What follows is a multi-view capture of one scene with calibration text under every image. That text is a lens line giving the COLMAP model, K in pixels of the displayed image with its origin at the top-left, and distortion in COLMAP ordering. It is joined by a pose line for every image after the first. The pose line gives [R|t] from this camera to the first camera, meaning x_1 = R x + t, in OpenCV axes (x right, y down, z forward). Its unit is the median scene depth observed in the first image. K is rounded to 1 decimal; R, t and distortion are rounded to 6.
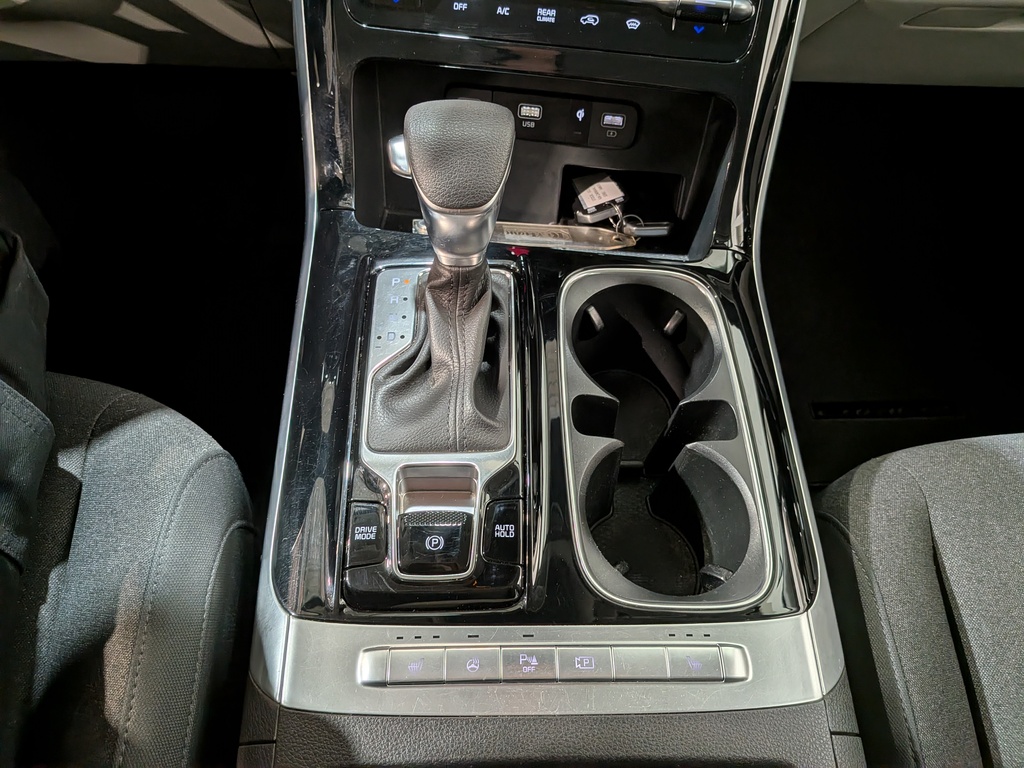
lens RADIAL K [[757.7, 0, 512.0], [0, 757.7, 384.0], [0, 0, 1]] dist [-0.007773, -0.010266]
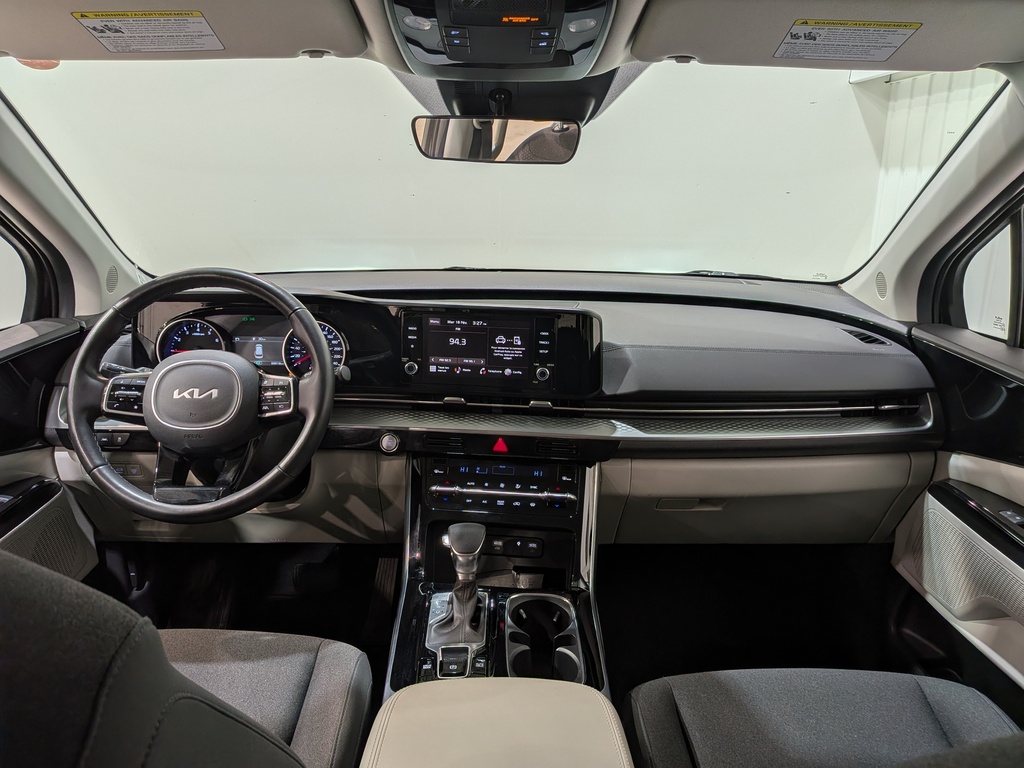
lens RADIAL K [[1553.5, 0, 512.0], [0, 1553.5, 384.0], [0, 0, 1]] dist [0.021547, 0.005624]
pose [[0.998801, -0.018804, -0.045190, 0.334577], [-0.013675, 0.779288, -0.626517, 2.591632], [0.046997, 0.626384, 0.778097, -3.494924]]
